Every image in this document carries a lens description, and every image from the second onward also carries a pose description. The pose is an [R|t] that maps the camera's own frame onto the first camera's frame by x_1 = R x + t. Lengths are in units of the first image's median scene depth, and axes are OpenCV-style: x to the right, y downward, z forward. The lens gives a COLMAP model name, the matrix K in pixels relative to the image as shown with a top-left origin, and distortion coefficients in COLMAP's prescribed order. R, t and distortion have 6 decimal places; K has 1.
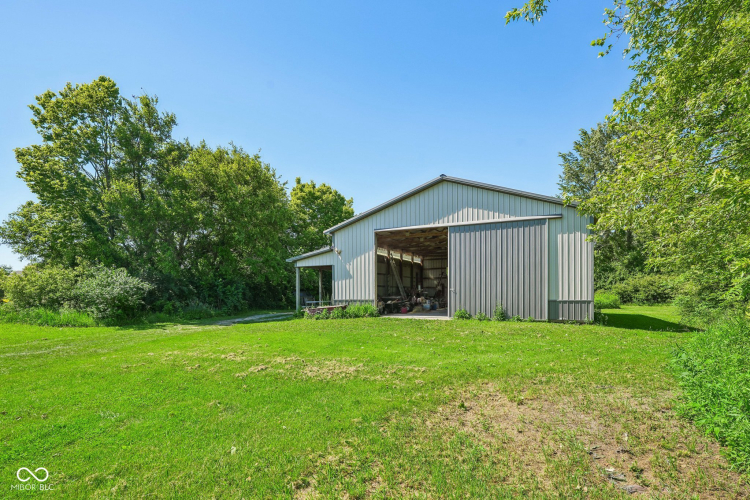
lens RADIAL K [[383.0, 0, 373.9], [0, 383.0, 296.9], [0, 0, 1]] dist [0.002742, 0.000269]
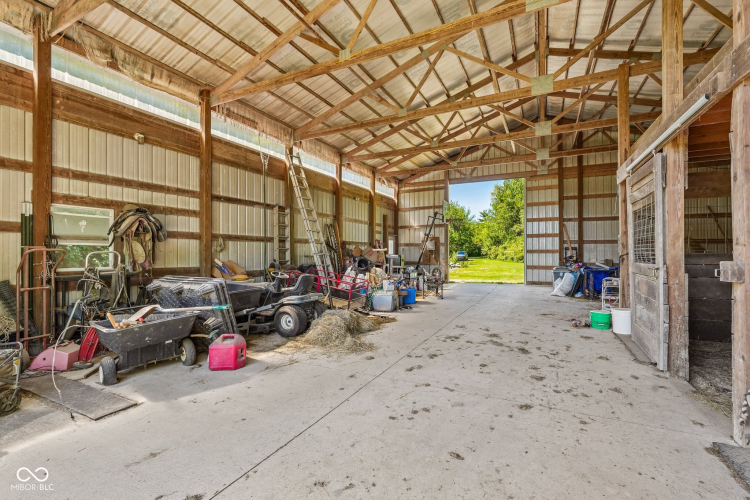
lens RADIAL K [[333.4, 0, 375.0], [0, 333.4, 250.0], [0, 0, 1]] dist [-0.020445, 0.010273]
pose [[0.999785, 0.002031, -0.020654, 0.195159], [-0.002357, 0.999873, -0.015759, -0.019149], [0.020620, 0.015804, 0.999662, 1.012370]]
